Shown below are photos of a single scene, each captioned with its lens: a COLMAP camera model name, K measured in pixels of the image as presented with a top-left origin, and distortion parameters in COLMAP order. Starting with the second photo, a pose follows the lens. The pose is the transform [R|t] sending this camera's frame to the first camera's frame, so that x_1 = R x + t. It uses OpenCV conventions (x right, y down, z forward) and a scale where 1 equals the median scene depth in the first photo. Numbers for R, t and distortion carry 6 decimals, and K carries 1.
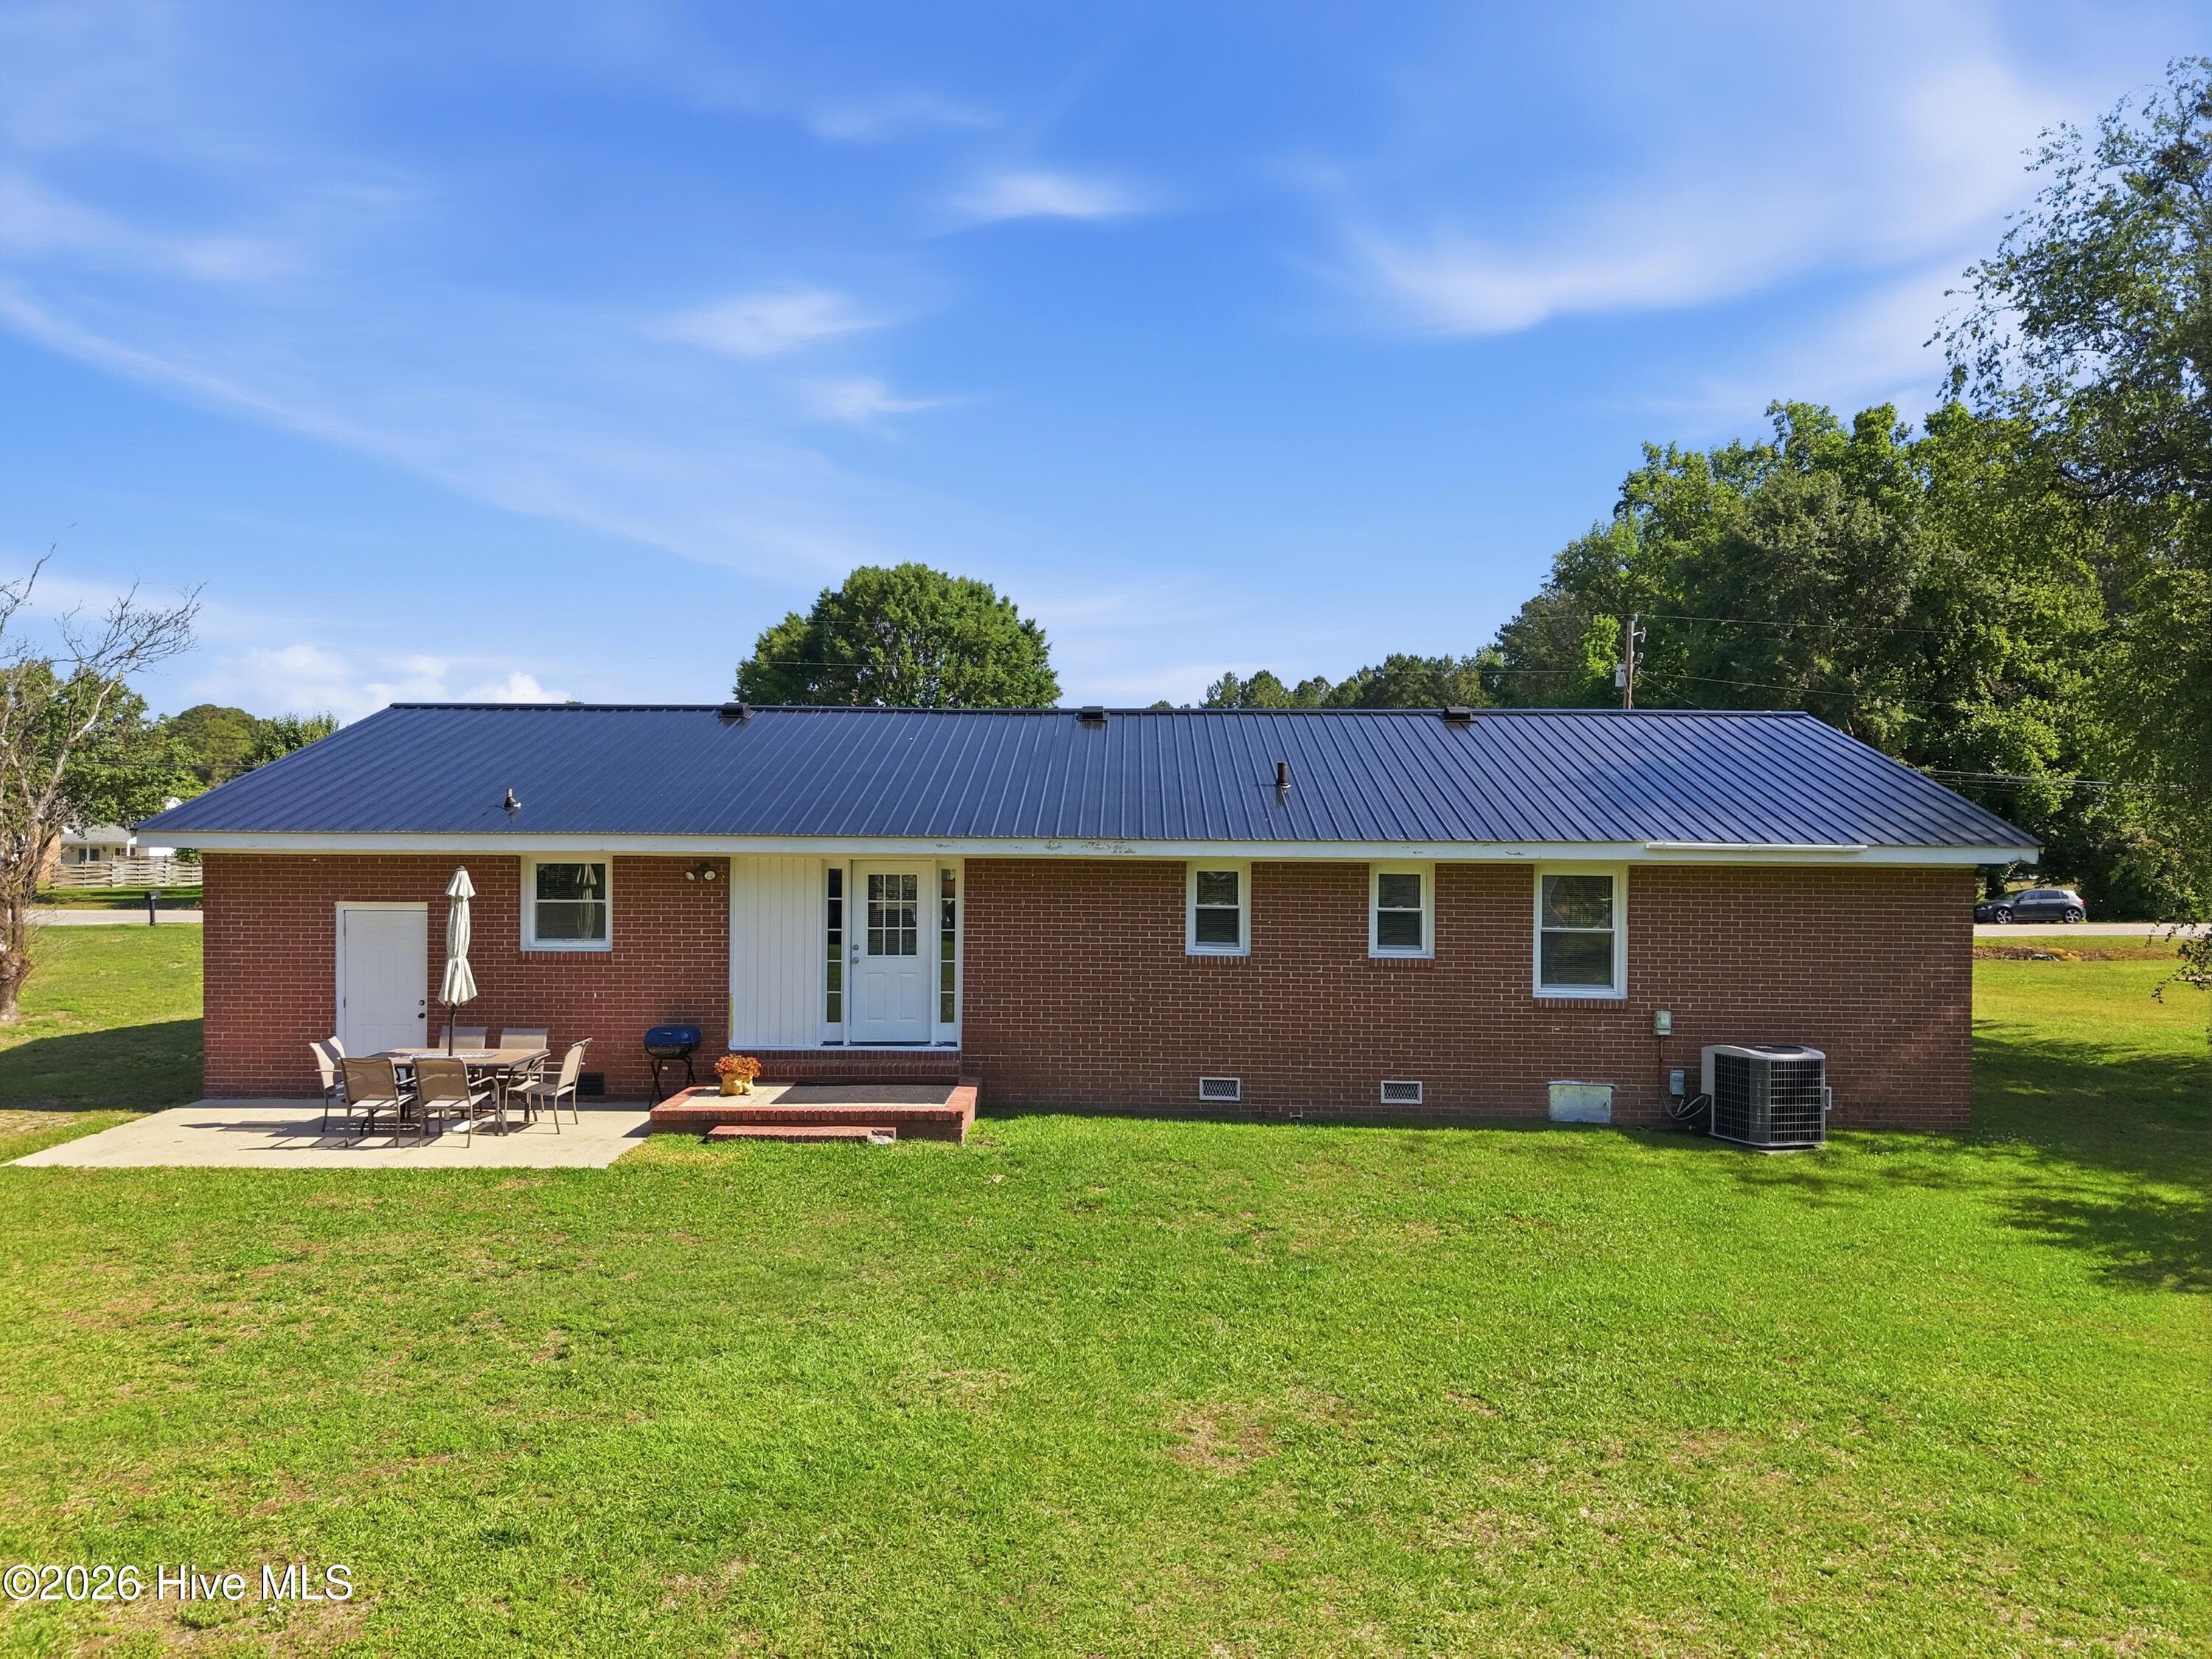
lens RADIAL K [[1470.9, 0, 1105.9], [0, 1470.9, 849.4], [0, 0, 1]] dist [0.014186, -0.005532]
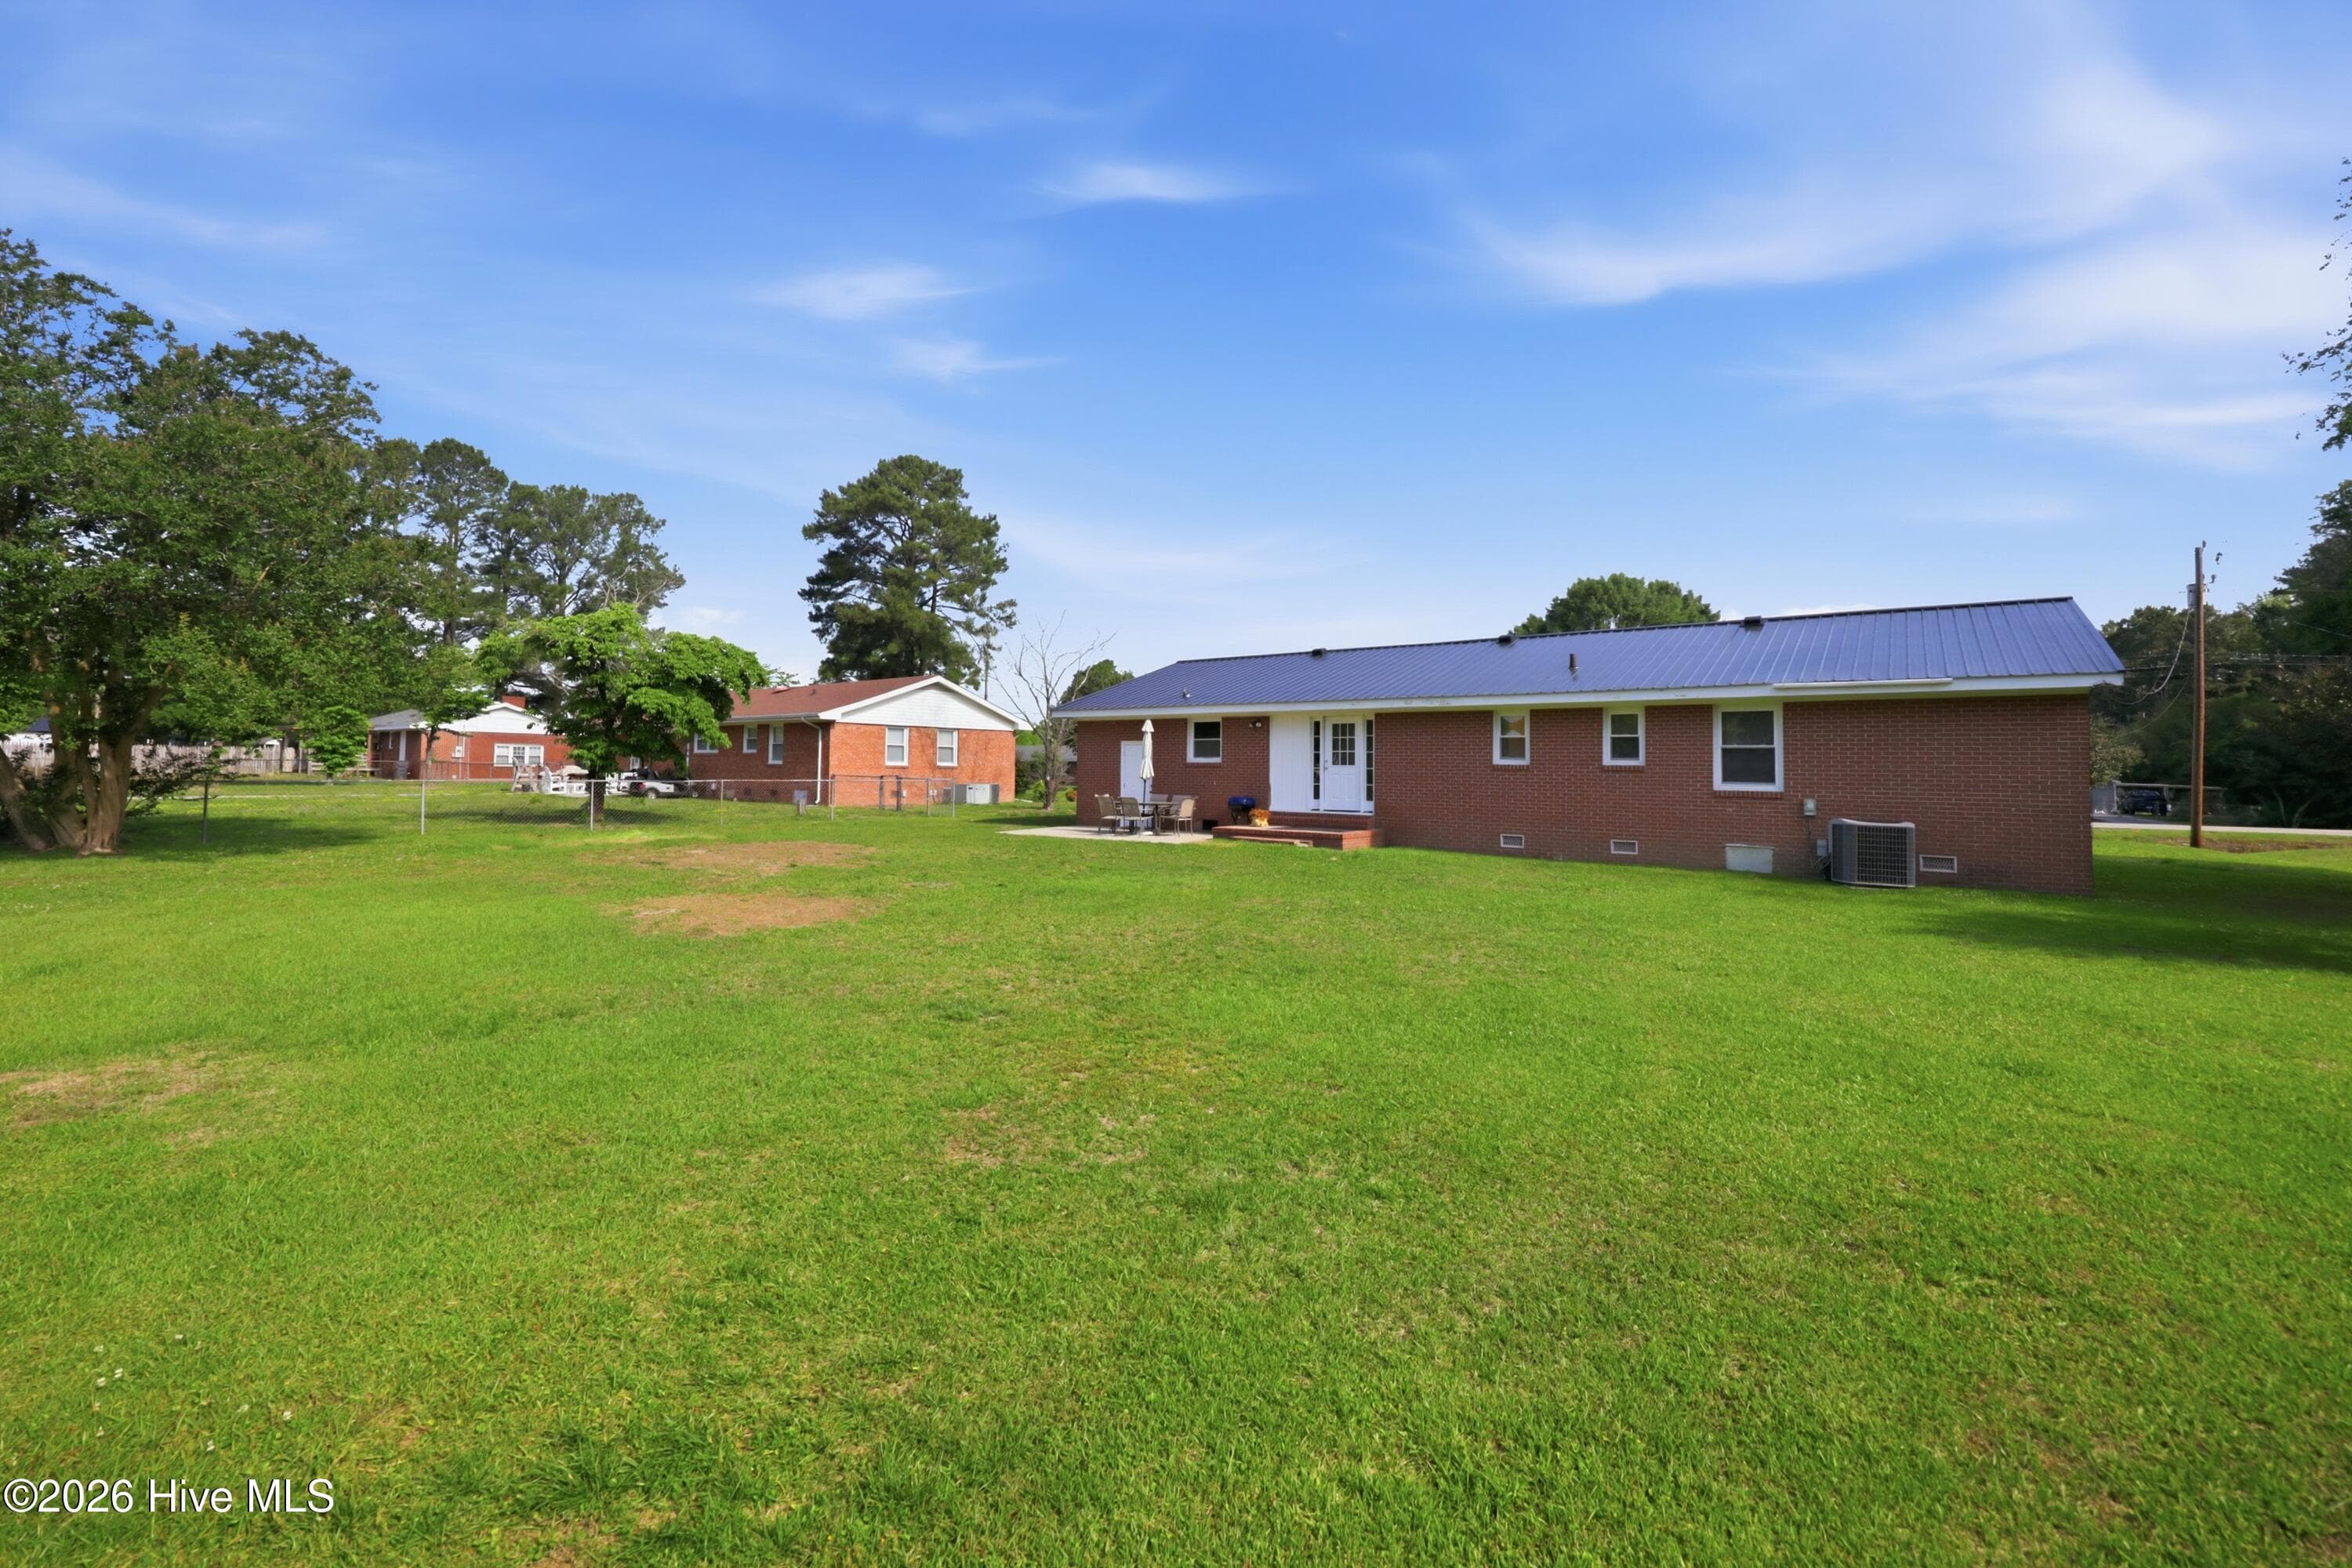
lens RADIAL K [[952.0, 0, 1176.0], [0, 952.0, 784.0], [0, 0, 1]] dist [-0.002373, -0.000261]
pose [[0.808290, 0.010748, -0.588686, 0.416236], [-0.010494, 0.999938, 0.003848, 0.094848], [0.588691, 0.003068, 0.808352, -0.144721]]
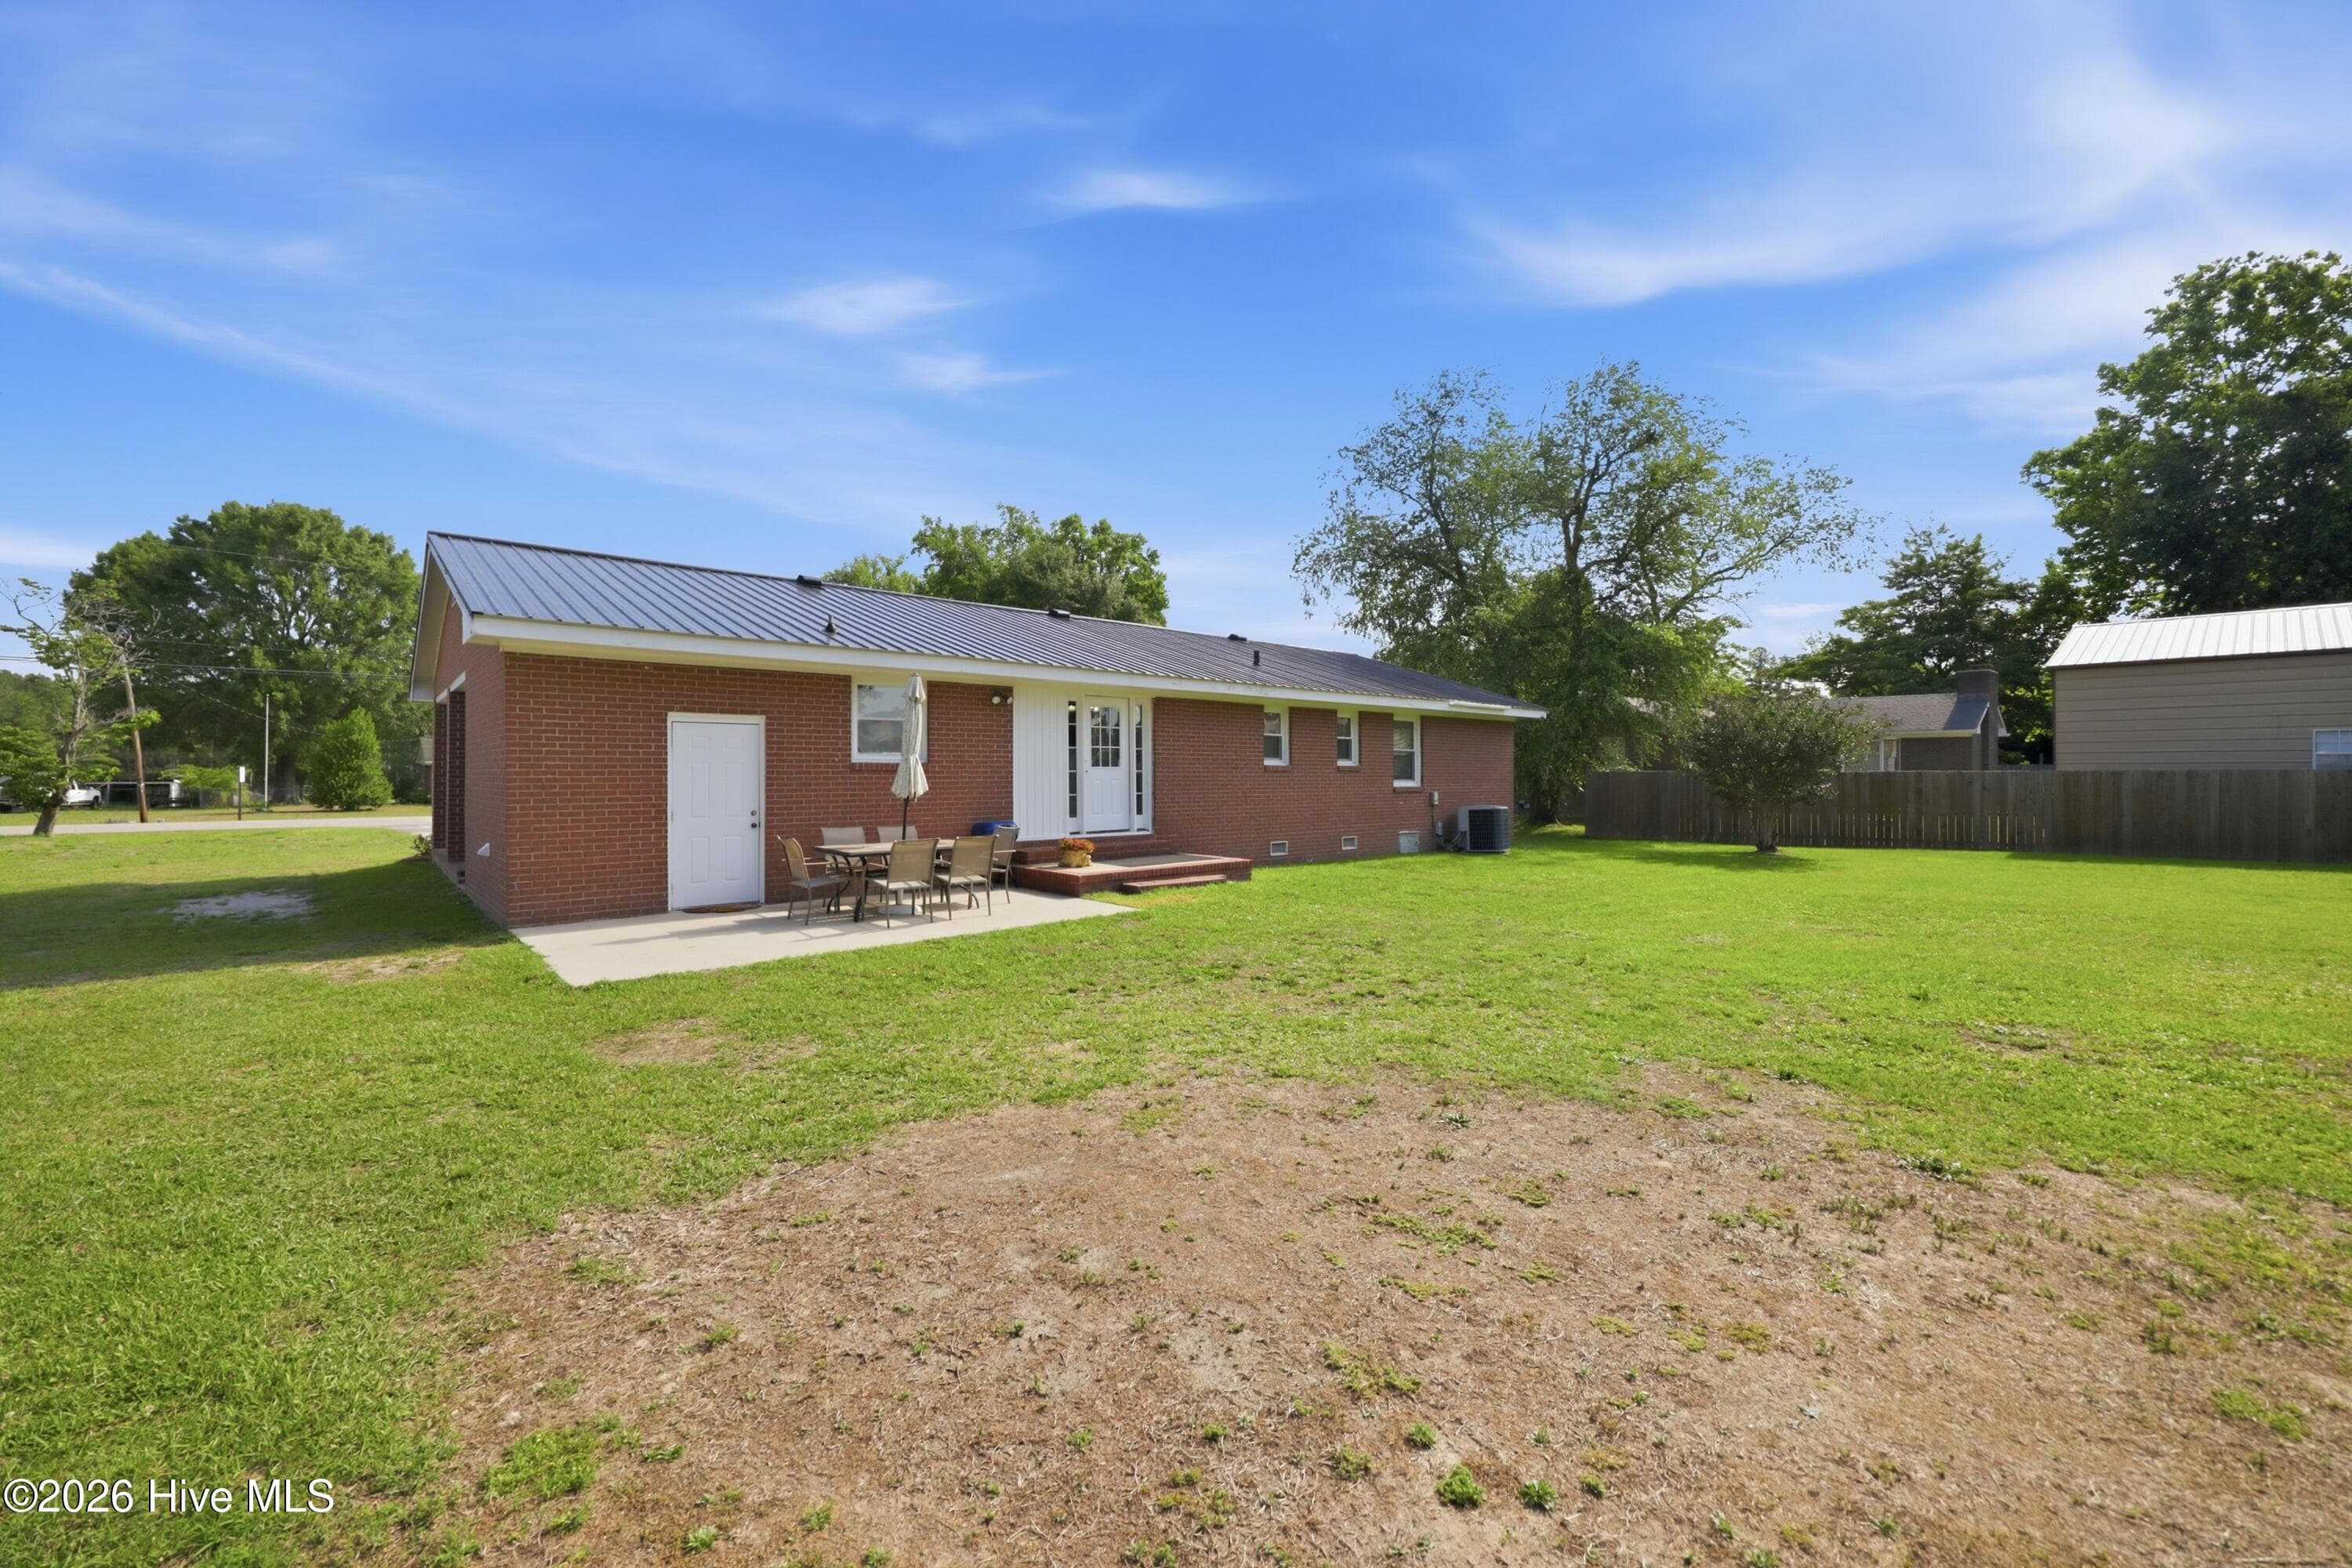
lens RADIAL K [[952.0, 0, 1176.0], [0, 952.0, 784.0], [0, 0, 1]] dist [-0.002373, -0.000261]
pose [[0.732726, -0.016161, 0.680331, -0.698571], [0.017022, 0.999840, 0.005418, 0.084206], [-0.680310, 0.007610, 0.732885, 0.311848]]
